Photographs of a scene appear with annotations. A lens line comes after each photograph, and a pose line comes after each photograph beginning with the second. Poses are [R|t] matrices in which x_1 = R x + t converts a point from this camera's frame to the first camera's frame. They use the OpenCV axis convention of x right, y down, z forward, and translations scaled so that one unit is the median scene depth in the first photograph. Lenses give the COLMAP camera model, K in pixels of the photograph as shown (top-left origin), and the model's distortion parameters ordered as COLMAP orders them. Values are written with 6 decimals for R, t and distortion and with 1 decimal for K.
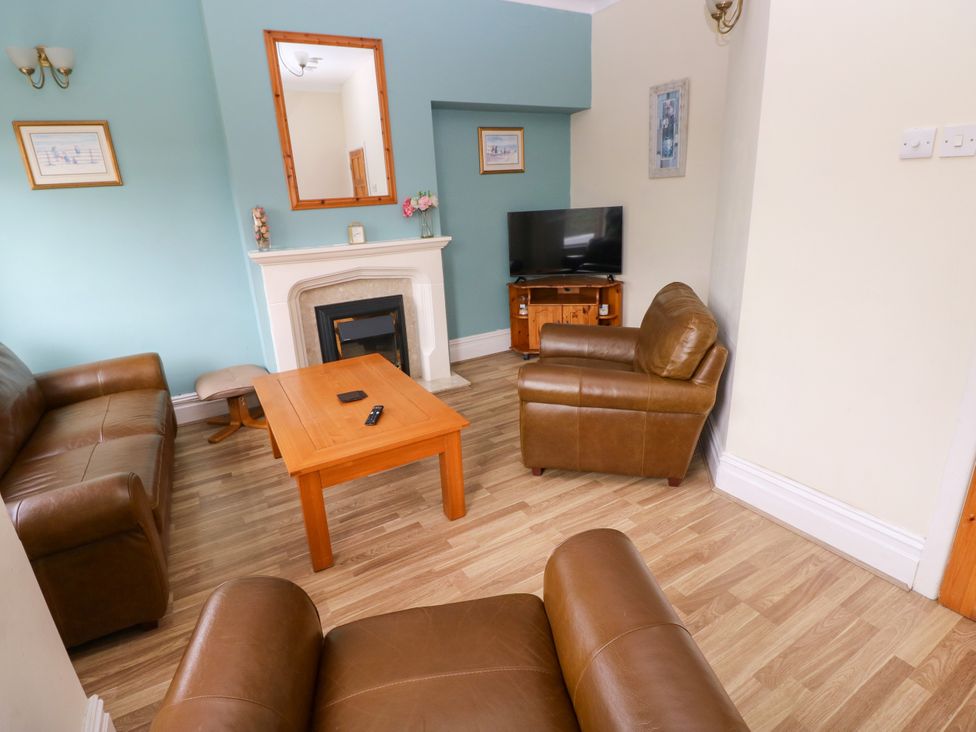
lens RADIAL K [[505.3, 0, 484.9], [0, 505.3, 359.3], [0, 0, 1]] dist [-0.012494, -0.007179]
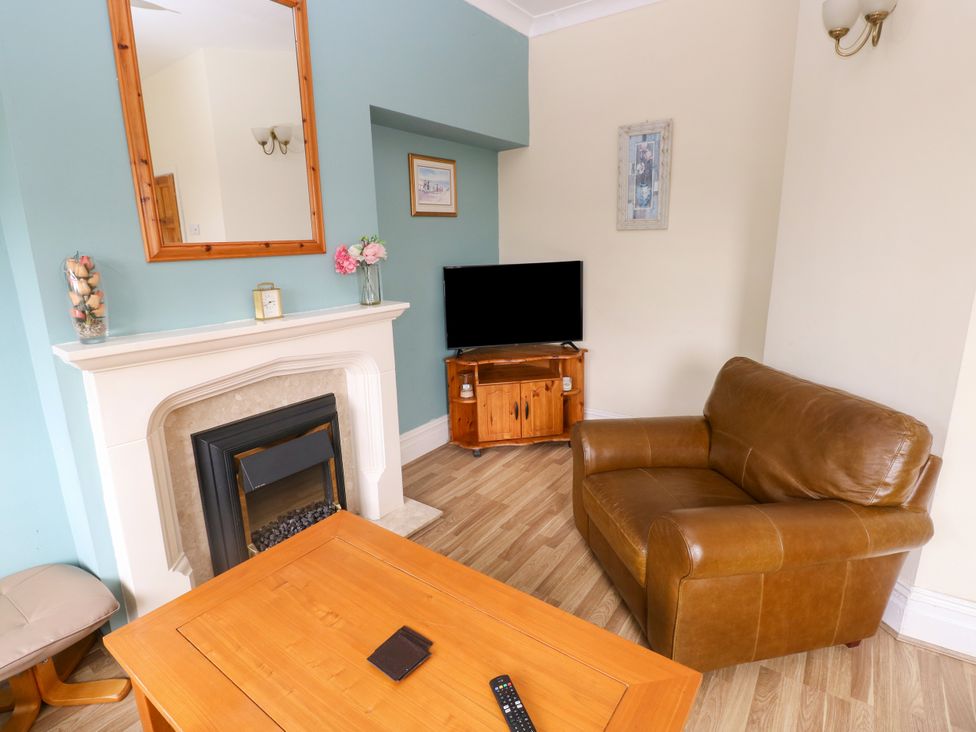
lens RADIAL K [[505.3, 0, 487.7], [0, 505.3, 357.3], [0, 0, 1]] dist [-0.012494, -0.007179]
pose [[0.910823, -0.063488, 0.407886, -0.255988], [0.103210, 0.991744, -0.076106, -0.110395], [-0.399687, 0.111417, 0.909855, 0.357862]]
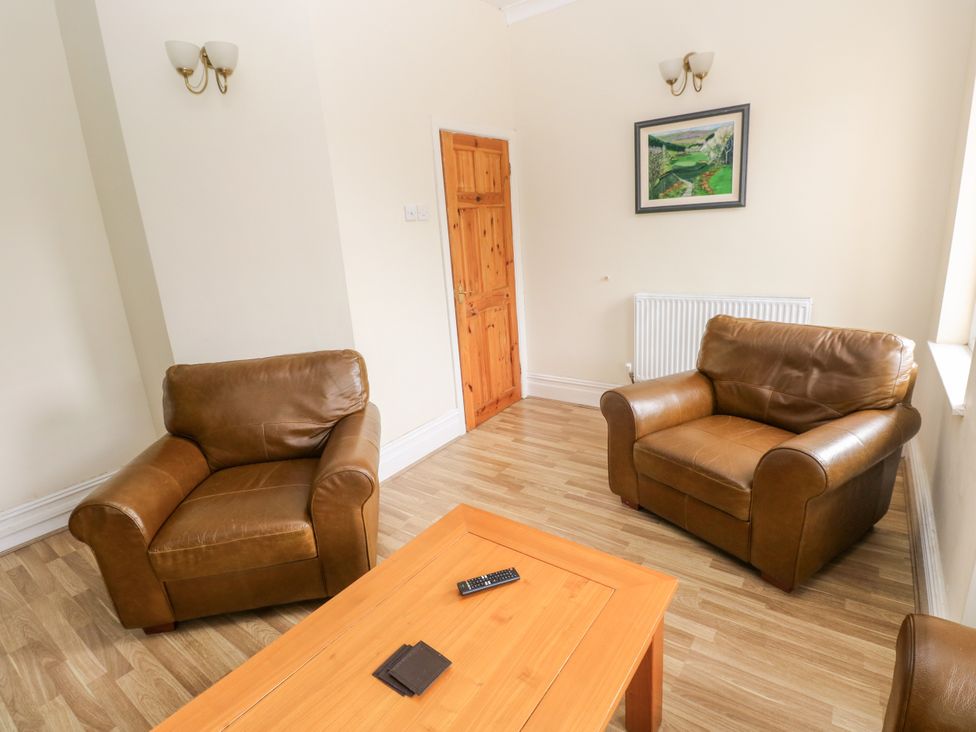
lens RADIAL K [[505.3, 0, 489.6], [0, 505.3, 358.1], [0, 0, 1]] dist [-0.012494, -0.007179]
pose [[-0.404738, -0.164441, 0.899526, -0.452241], [0.364741, 0.873027, 0.323710, -0.199214], [-0.838541, 0.459112, -0.293369, 0.666375]]
